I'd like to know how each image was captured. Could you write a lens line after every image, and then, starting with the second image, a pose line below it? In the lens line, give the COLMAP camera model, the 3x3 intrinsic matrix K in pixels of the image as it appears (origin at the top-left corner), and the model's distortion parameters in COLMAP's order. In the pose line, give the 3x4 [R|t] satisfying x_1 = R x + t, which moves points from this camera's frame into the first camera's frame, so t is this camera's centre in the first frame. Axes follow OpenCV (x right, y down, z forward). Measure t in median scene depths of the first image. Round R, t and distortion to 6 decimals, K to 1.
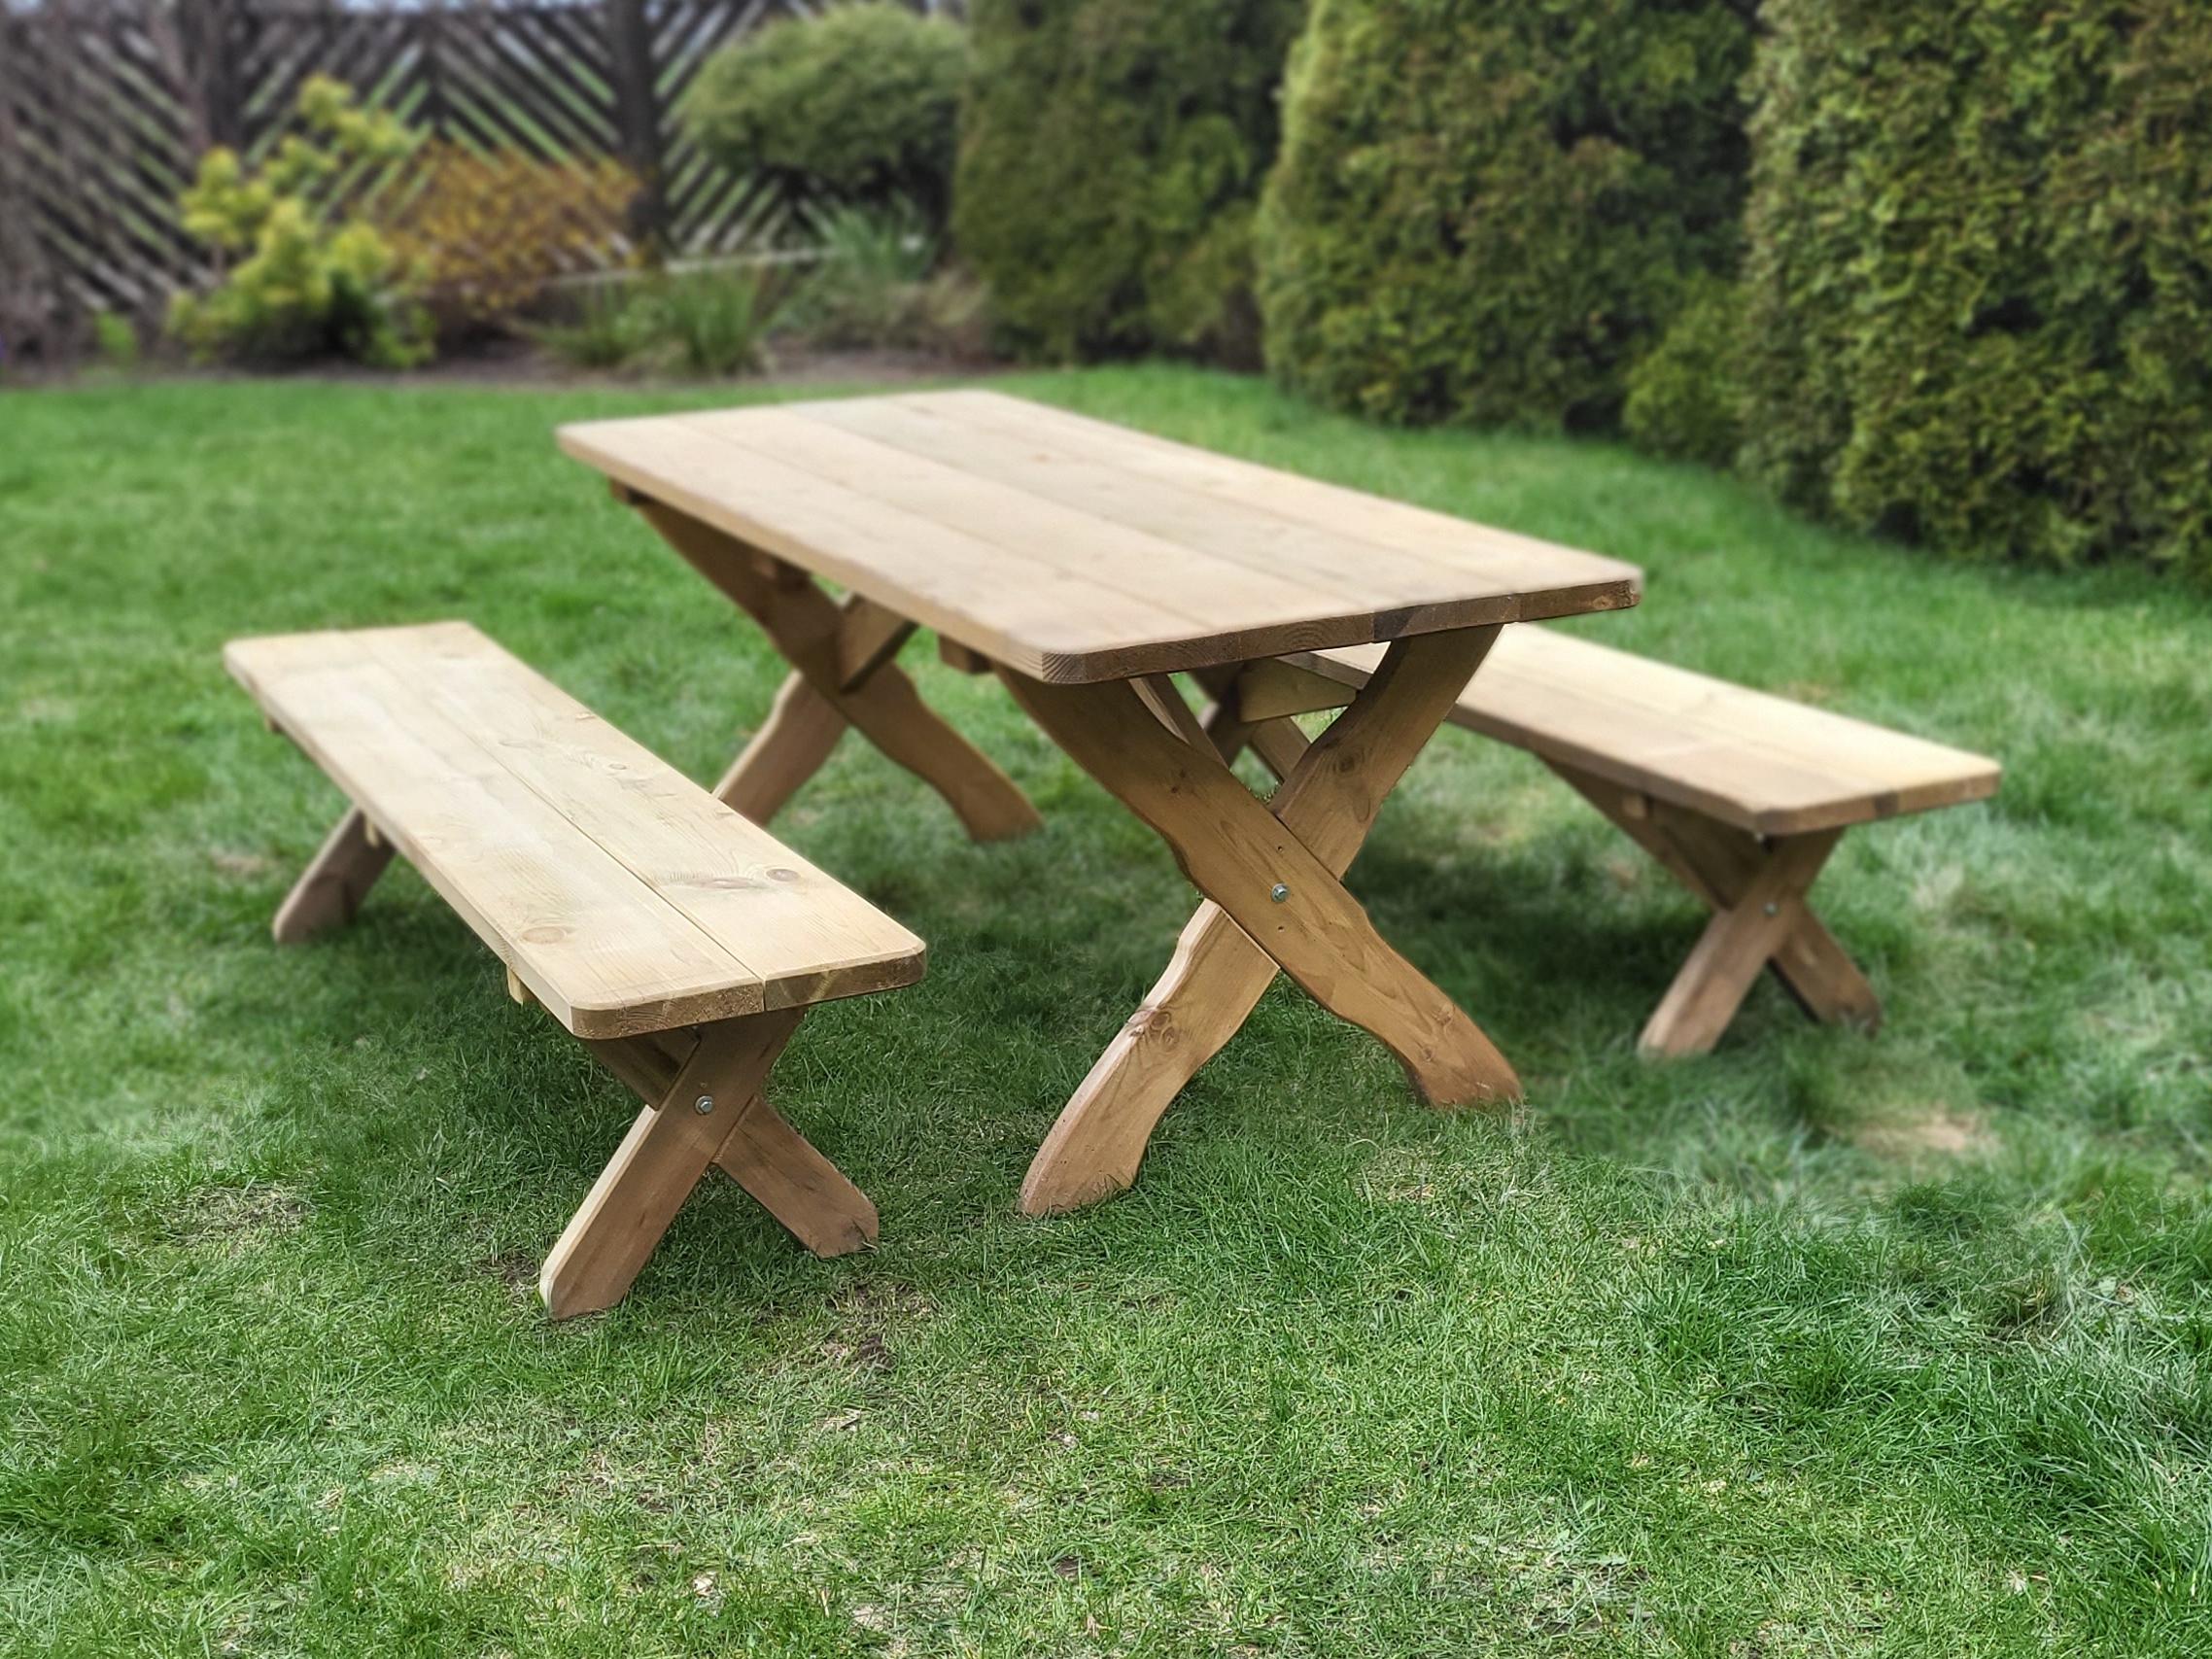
lens RADIAL K [[2768.1, 0, 1201.3], [0, 2768.1, 833.3], [0, 0, 1]] dist [0.046912, -0.008656]
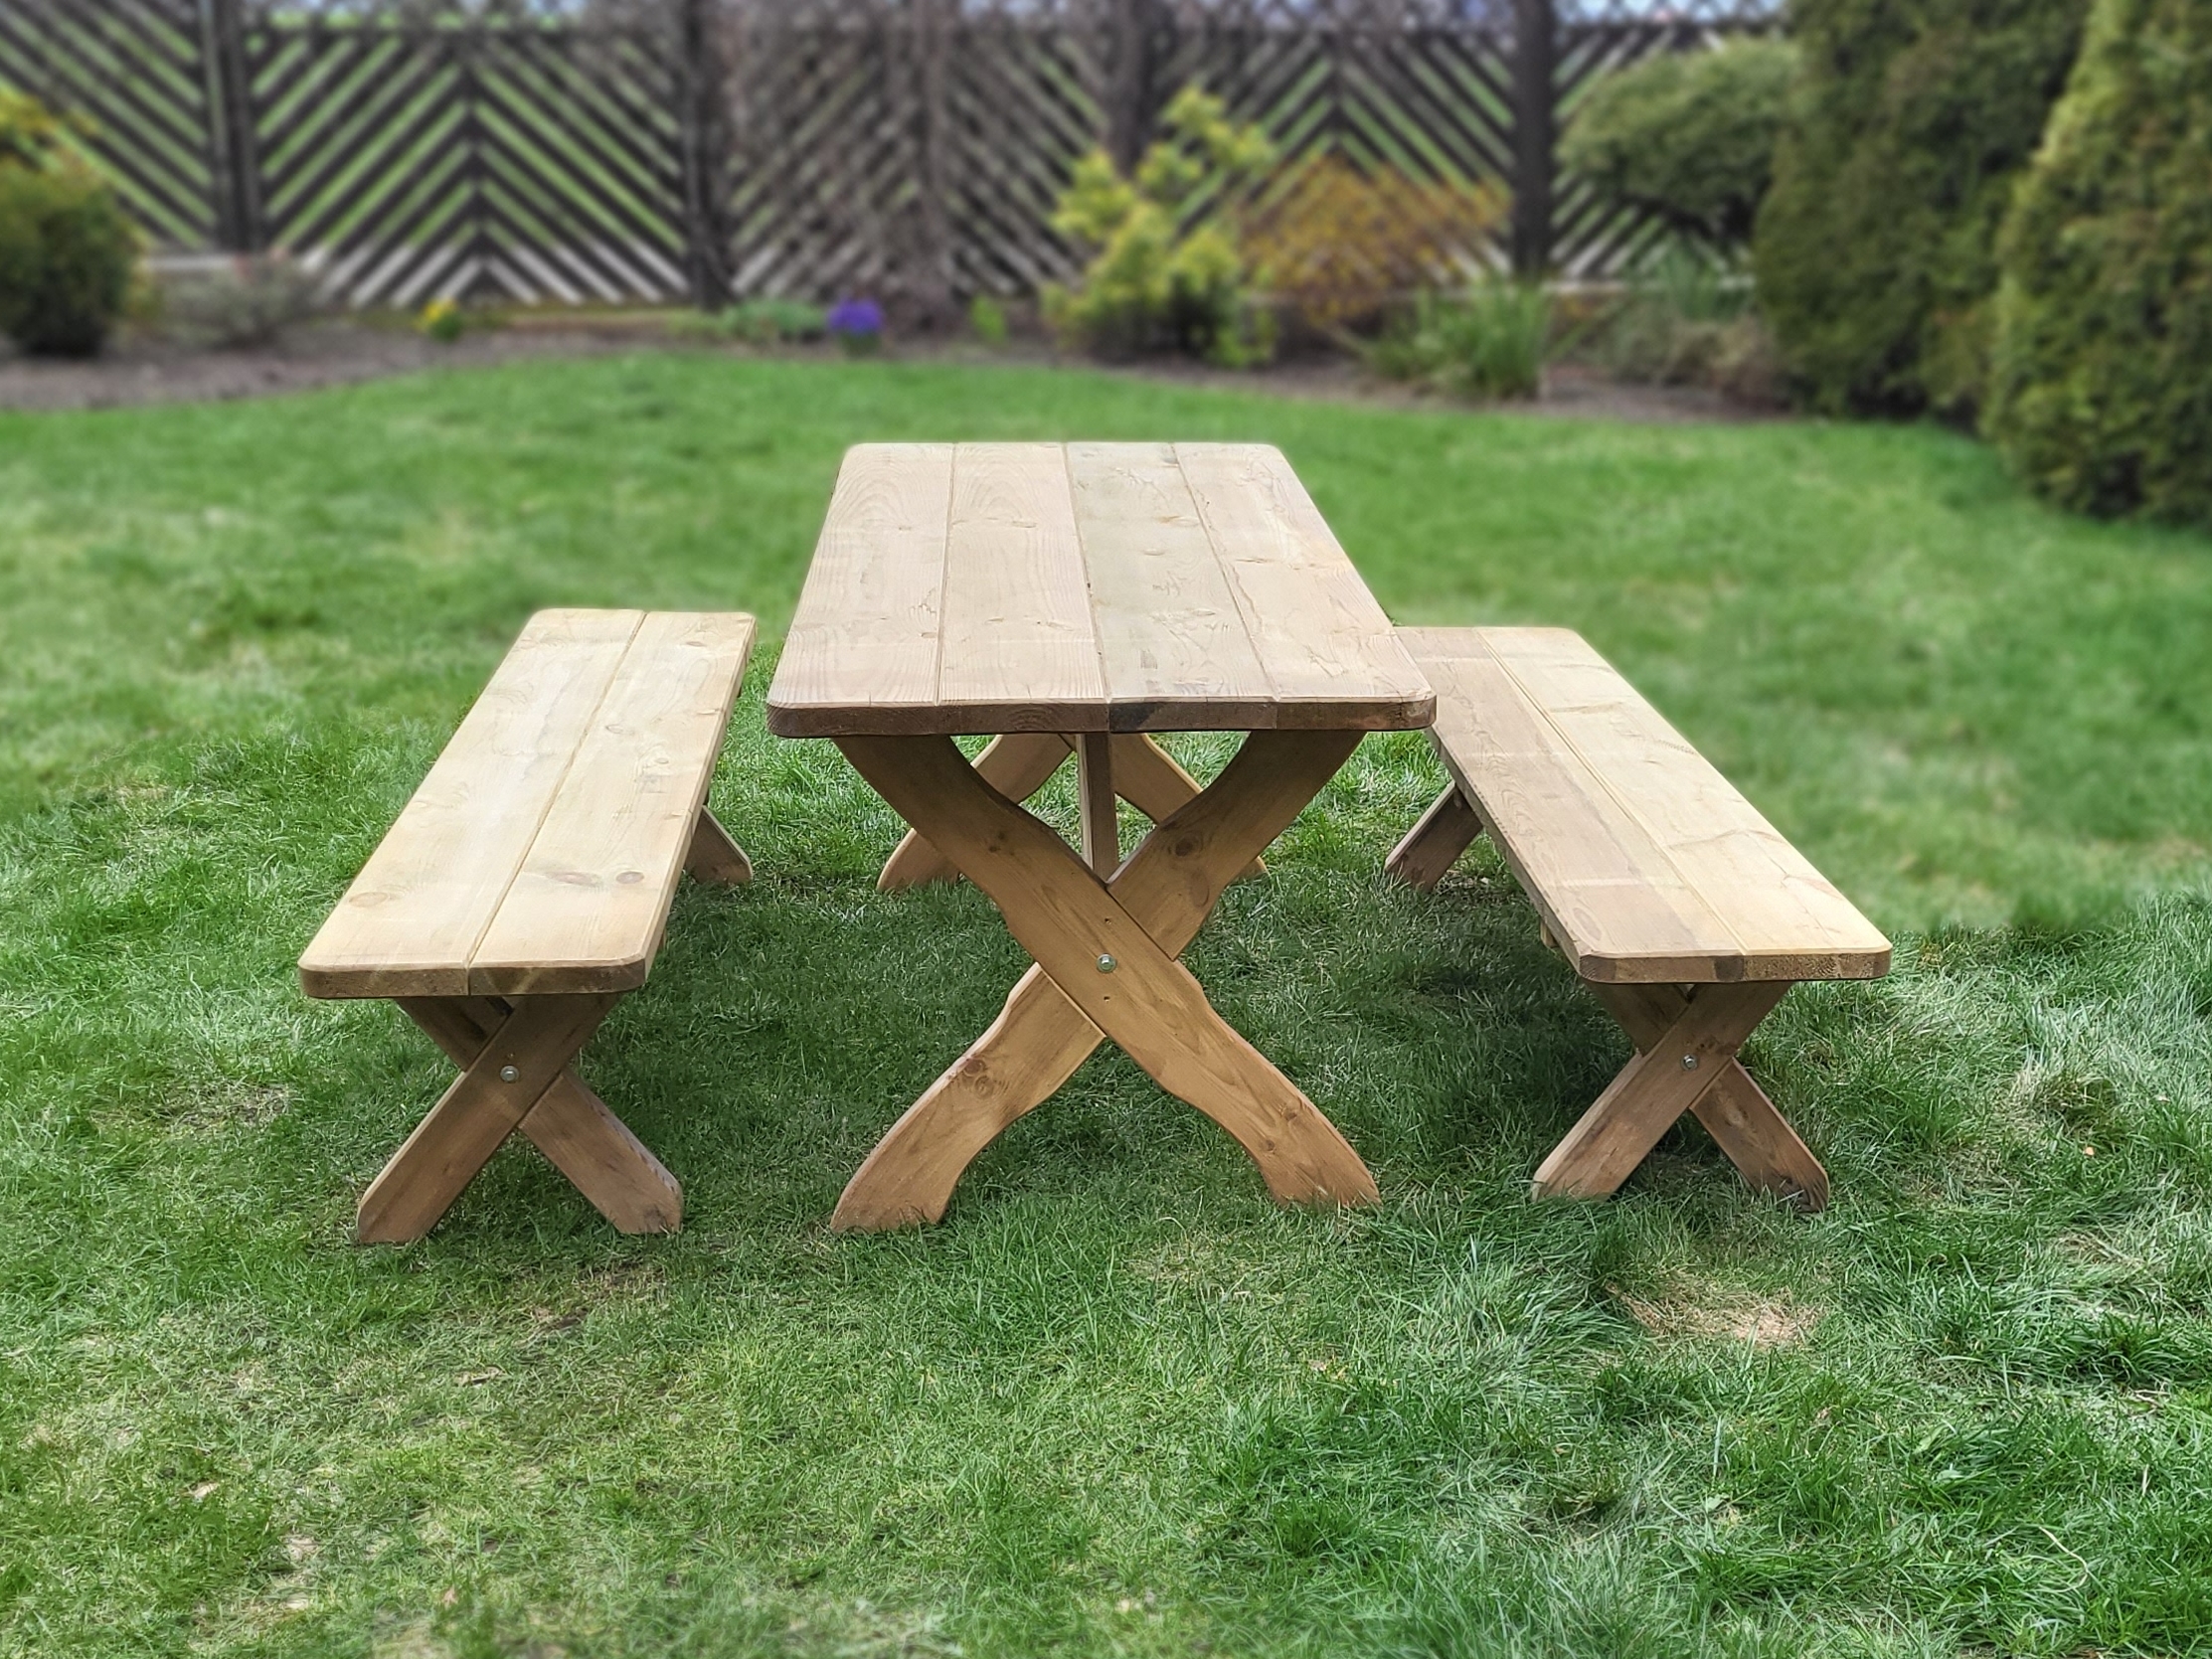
lens RADIAL K [[2793.6, 0, 1331.0], [0, 2793.6, 829.4], [0, 0, 1]] dist [0.046131, -0.022003]
pose [[0.937524, 0.134437, -0.320897, 0.155648], [-0.137093, 0.990453, 0.014414, -0.019832], [0.319771, 0.030479, 0.947004, 0.018167]]
